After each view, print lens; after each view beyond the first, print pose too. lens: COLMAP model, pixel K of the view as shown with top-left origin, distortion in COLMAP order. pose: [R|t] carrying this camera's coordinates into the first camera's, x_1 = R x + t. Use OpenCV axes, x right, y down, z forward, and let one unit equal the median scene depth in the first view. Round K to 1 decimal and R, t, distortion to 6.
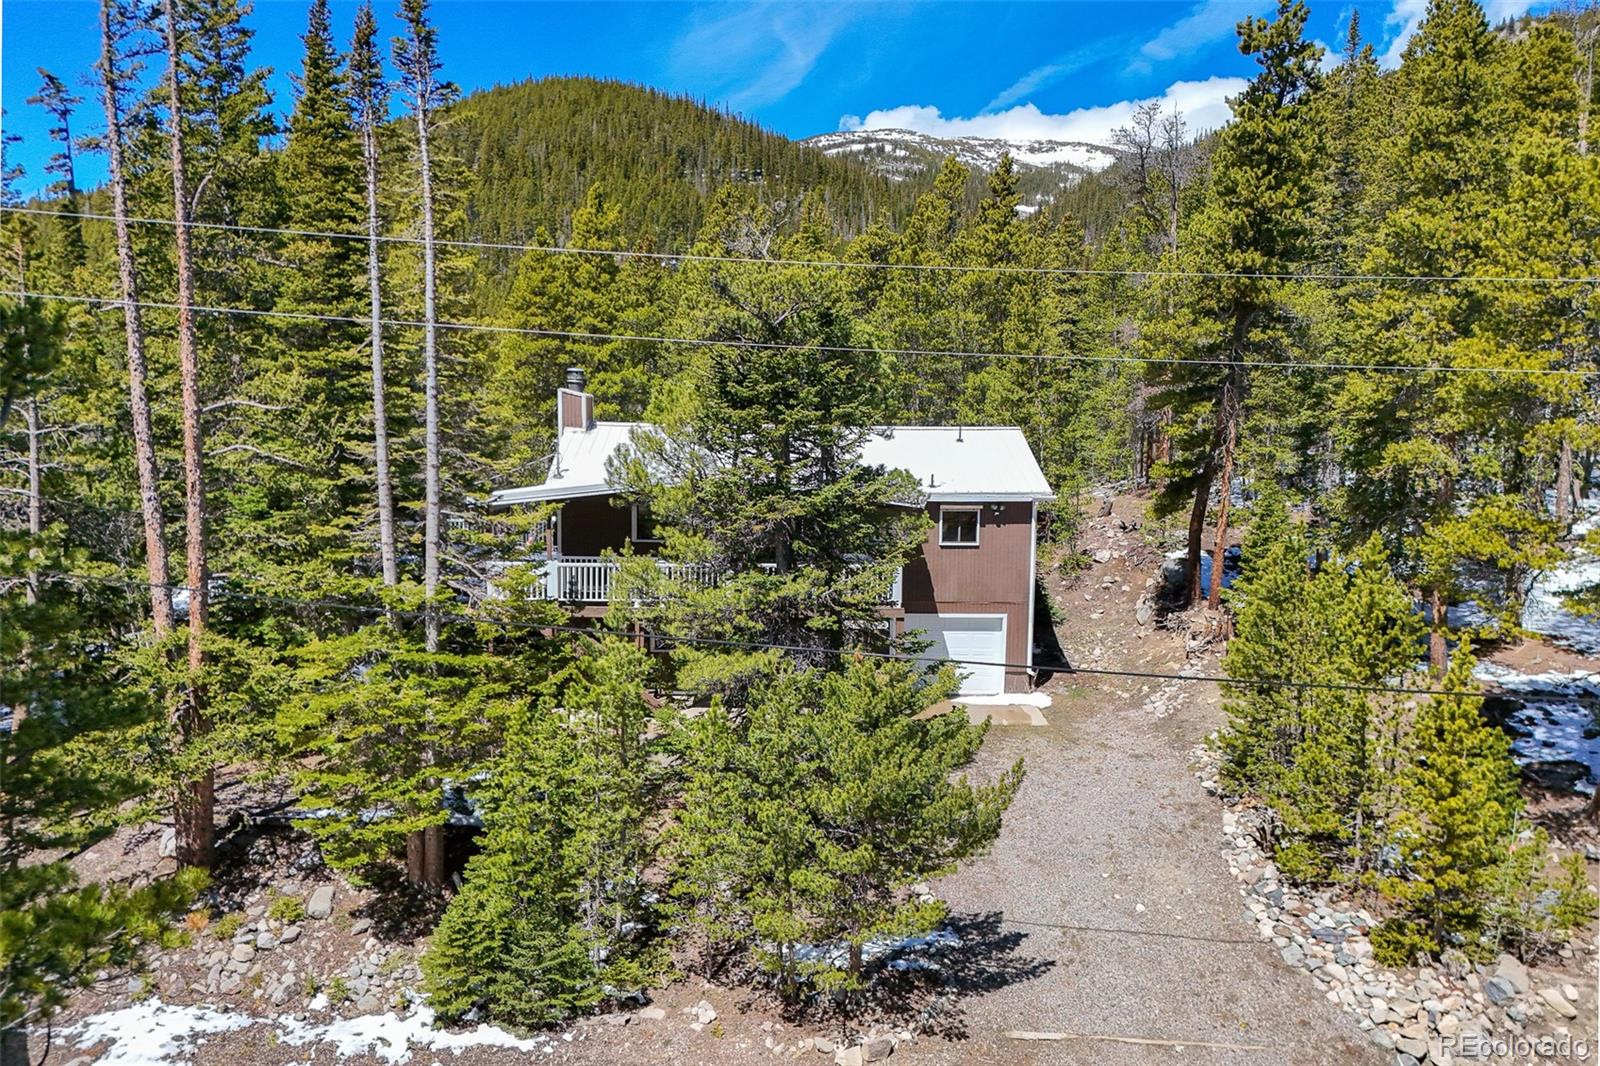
lens RADIAL K [[1182.8, 0, 798.2], [0, 1182.8, 516.5], [0, 0, 1]] dist [0.066961, -0.046367]
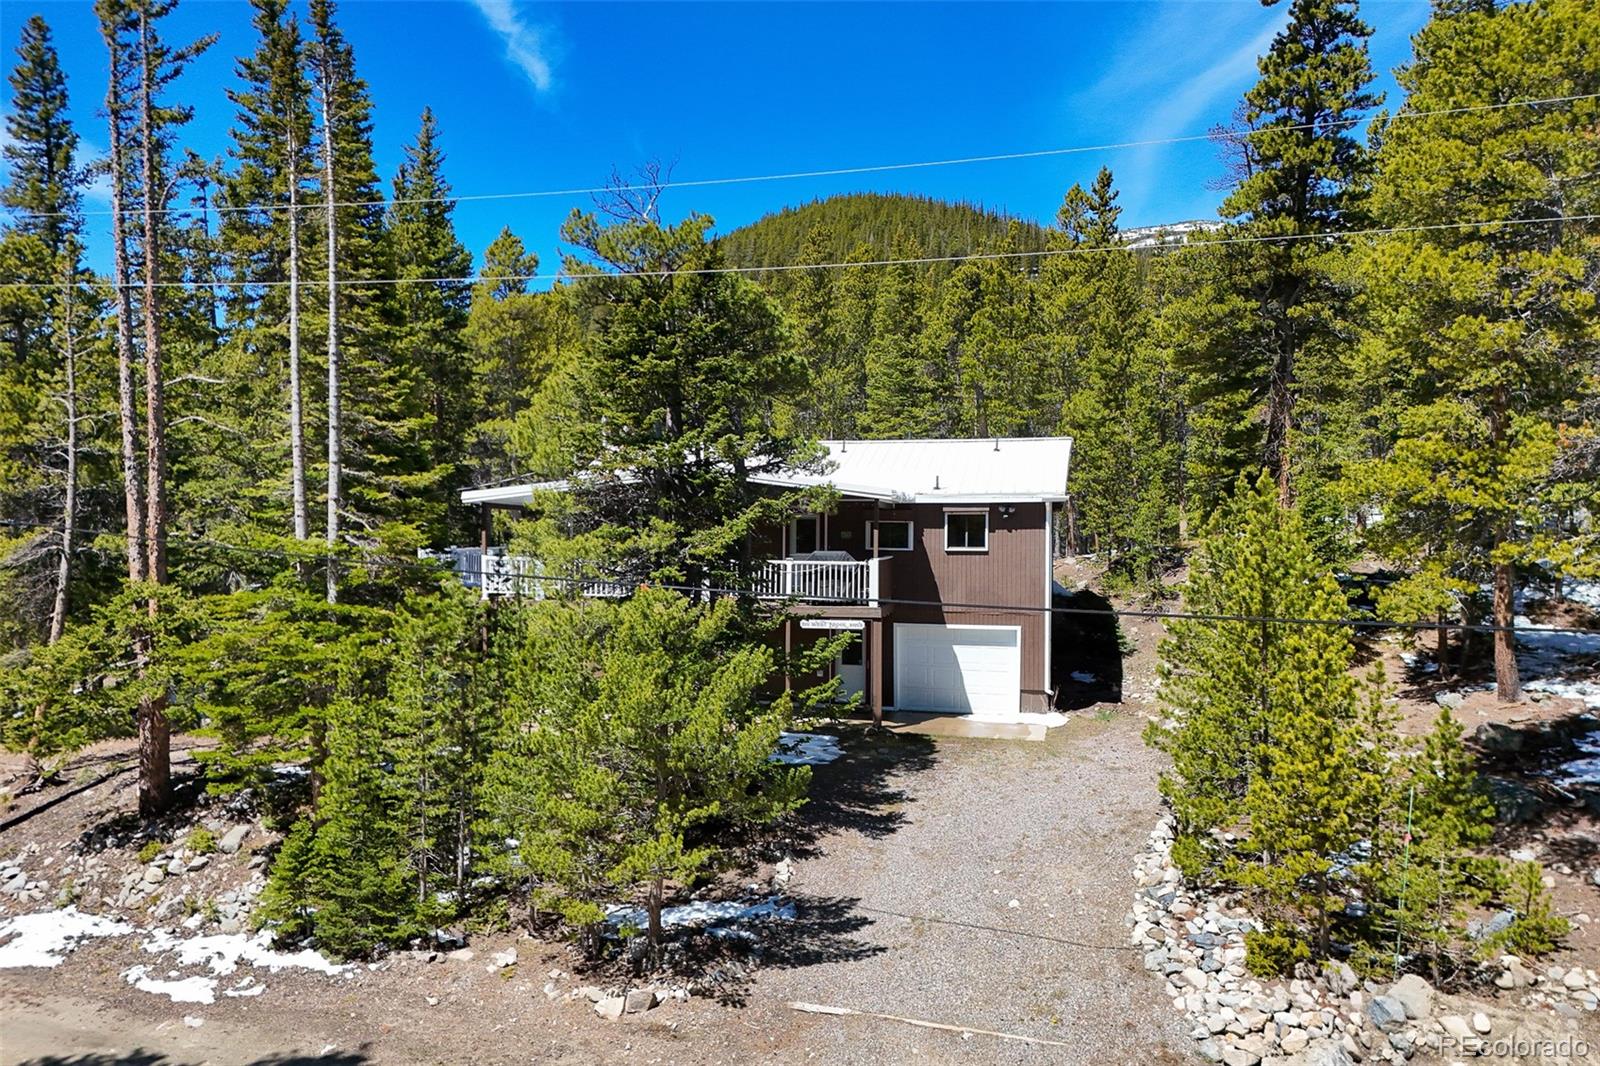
lens RADIAL K [[1197.3, 0, 800.0], [0, 1197.3, 533.0], [0, 0, 1]] dist [0.064611, -0.039894]
pose [[0.962308, -0.006486, -0.271885, 0.391445], [-0.017746, 0.996088, -0.086572, 0.138645], [0.271383, 0.088133, 0.958428, 0.079132]]
